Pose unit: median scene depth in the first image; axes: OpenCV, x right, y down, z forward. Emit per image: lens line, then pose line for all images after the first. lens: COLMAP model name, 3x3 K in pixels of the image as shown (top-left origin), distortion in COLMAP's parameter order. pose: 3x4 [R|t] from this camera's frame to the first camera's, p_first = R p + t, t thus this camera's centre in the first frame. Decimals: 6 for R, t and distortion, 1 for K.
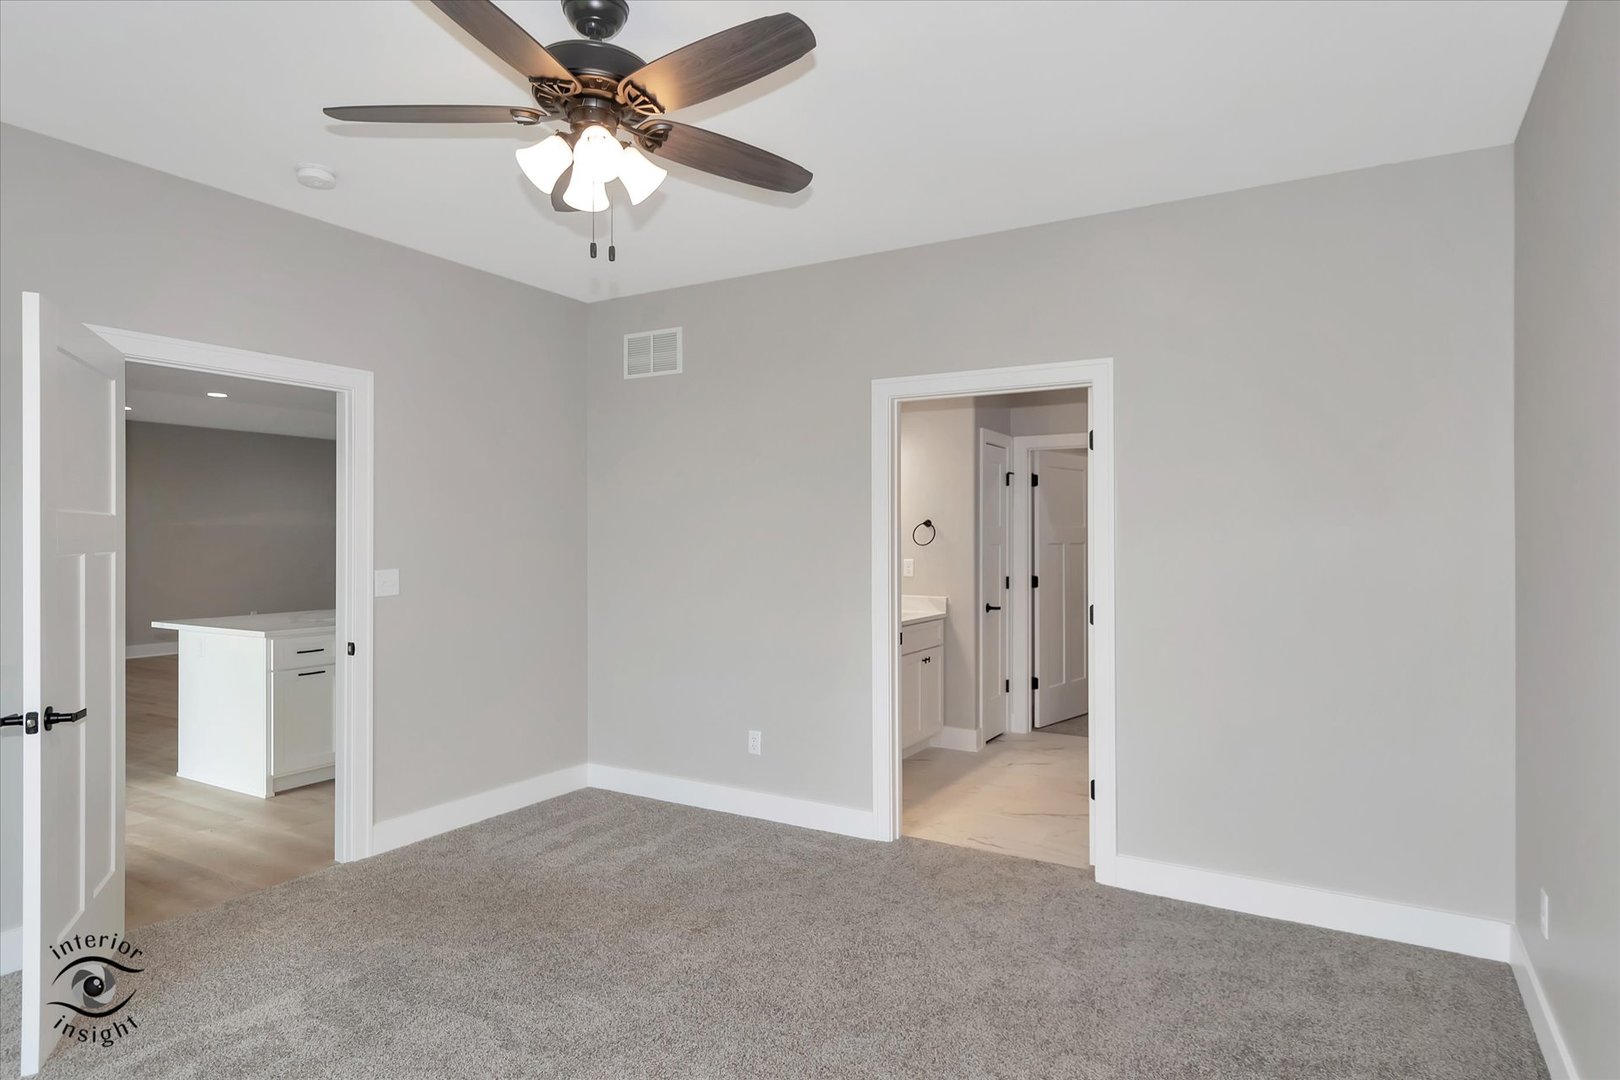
lens RADIAL K [[922.3, 0, 811.1], [0, 922.3, 540.3], [0, 0, 1]] dist [0.003154, -0.001779]
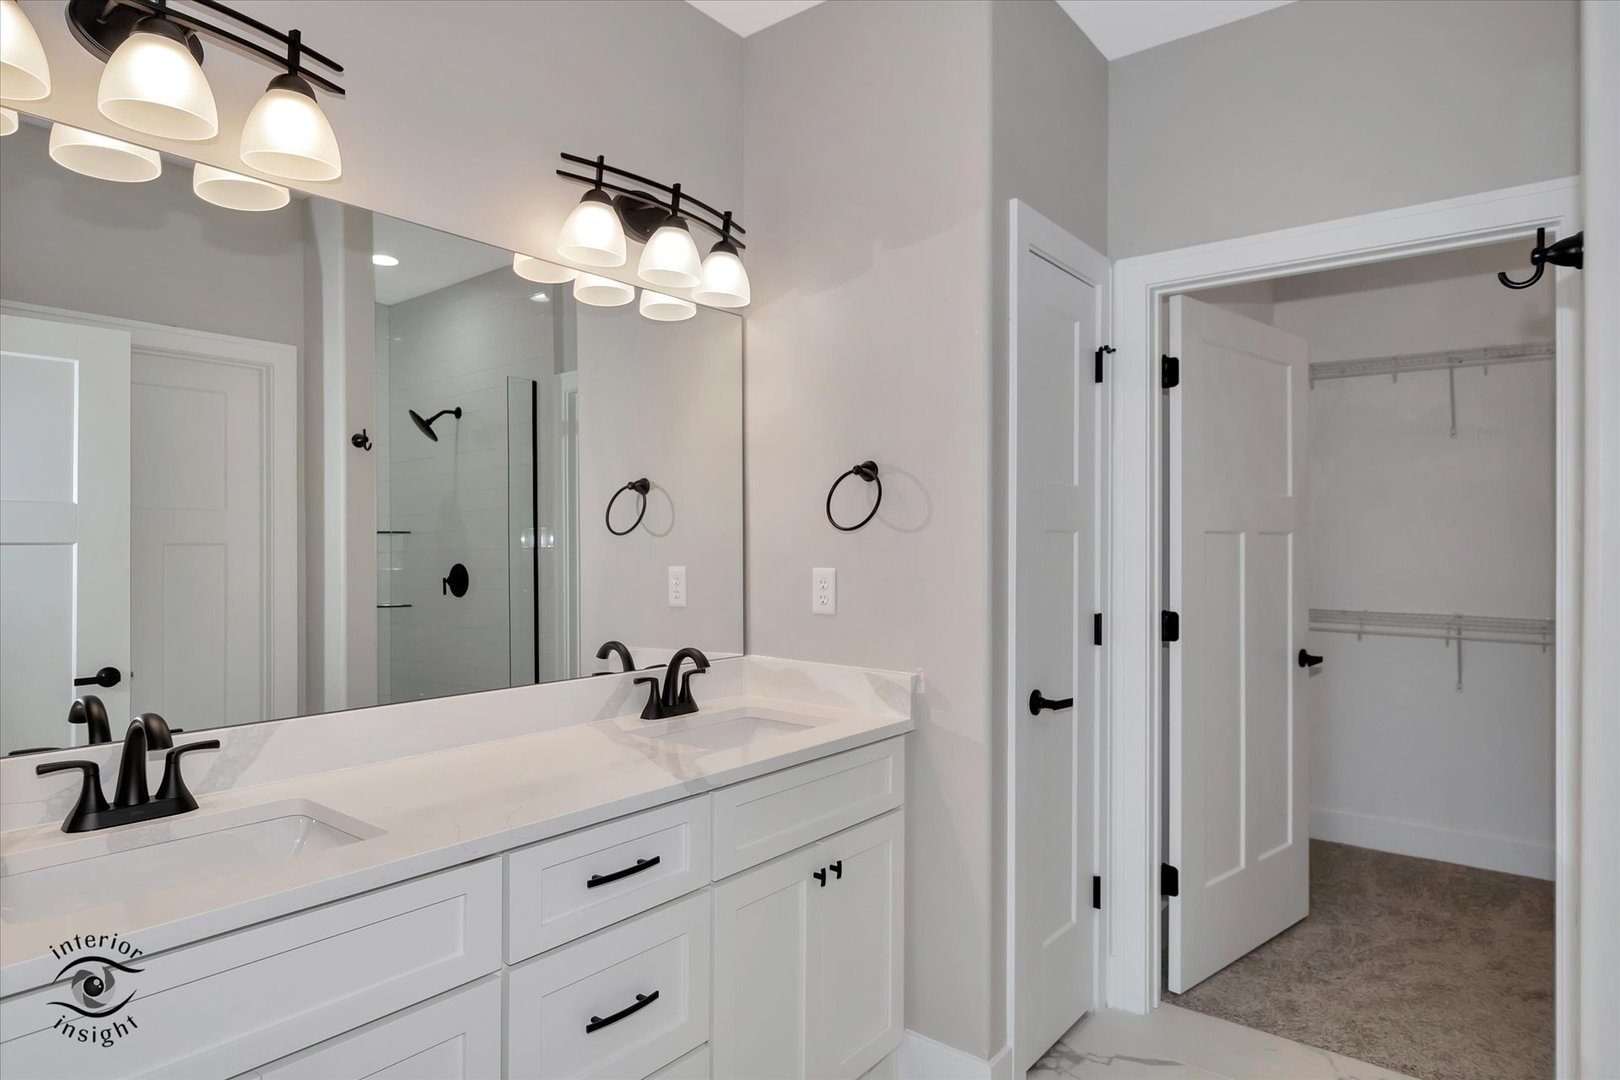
lens RADIAL K [[922.3, 0, 808.5], [0, 922.3, 540.7], [0, 0, 1]] dist [0.003154, -0.001779]
pose [[0.991172, 0.001897, -0.132569, 0.143392], [-0.001974, 0.999998, -0.000452, 0.008880], [0.132568, 0.000709, 0.991174, 0.595811]]
